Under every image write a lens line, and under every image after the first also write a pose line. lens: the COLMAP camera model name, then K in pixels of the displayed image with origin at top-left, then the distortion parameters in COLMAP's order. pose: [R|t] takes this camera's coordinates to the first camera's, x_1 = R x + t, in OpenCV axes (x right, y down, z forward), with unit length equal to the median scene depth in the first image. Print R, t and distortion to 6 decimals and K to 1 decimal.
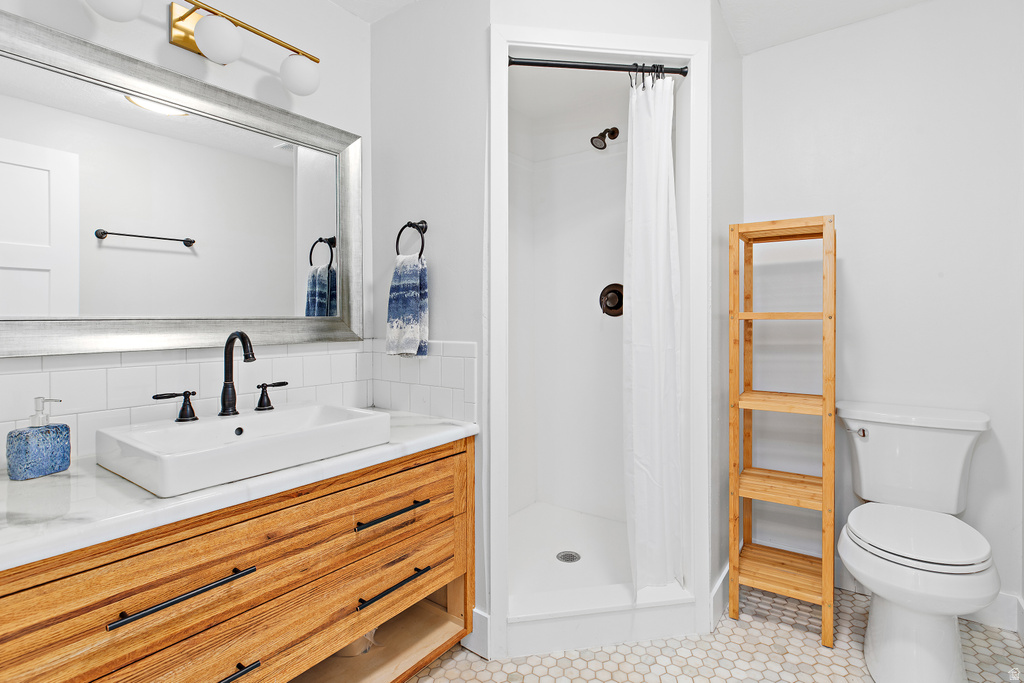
lens RADIAL K [[485.0, 0, 513.3], [0, 485.0, 335.9], [0, 0, 1]] dist [0.005581, 0.000228]
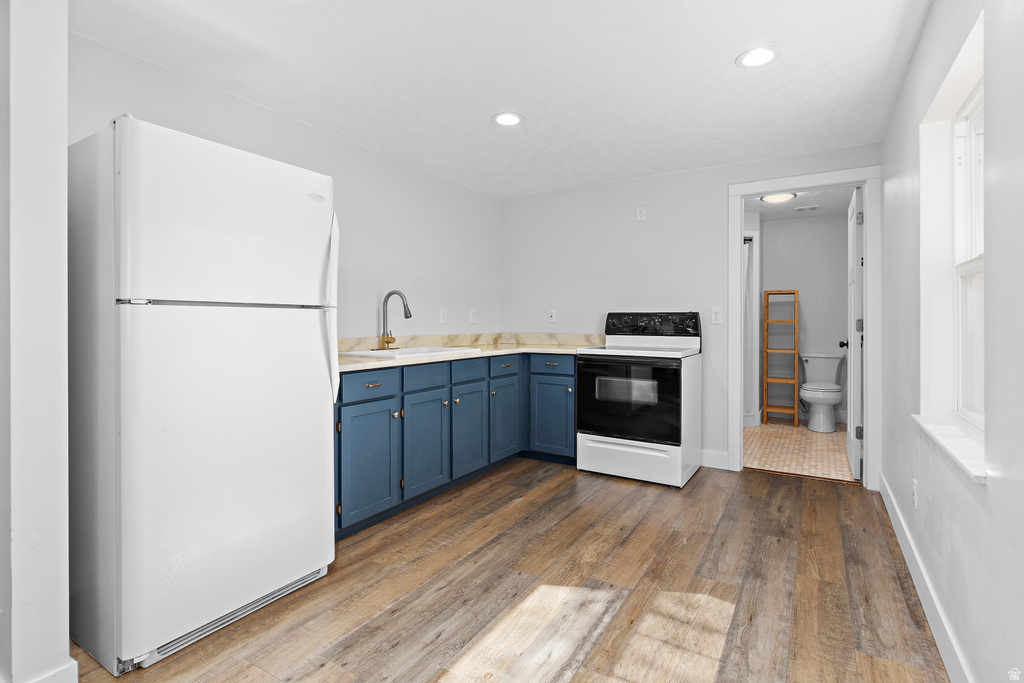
lens RADIAL K [[485.0, 0, 511.8], [0, 485.0, 333.7], [0, 0, 1]] dist [0.005581, 0.000228]
pose [[0.996307, 0.000347, 0.085857, -1.280203], [0.000489, 0.999953, -0.009712, 0.065775], [-0.085856, 0.009718, 0.996260, -1.732873]]
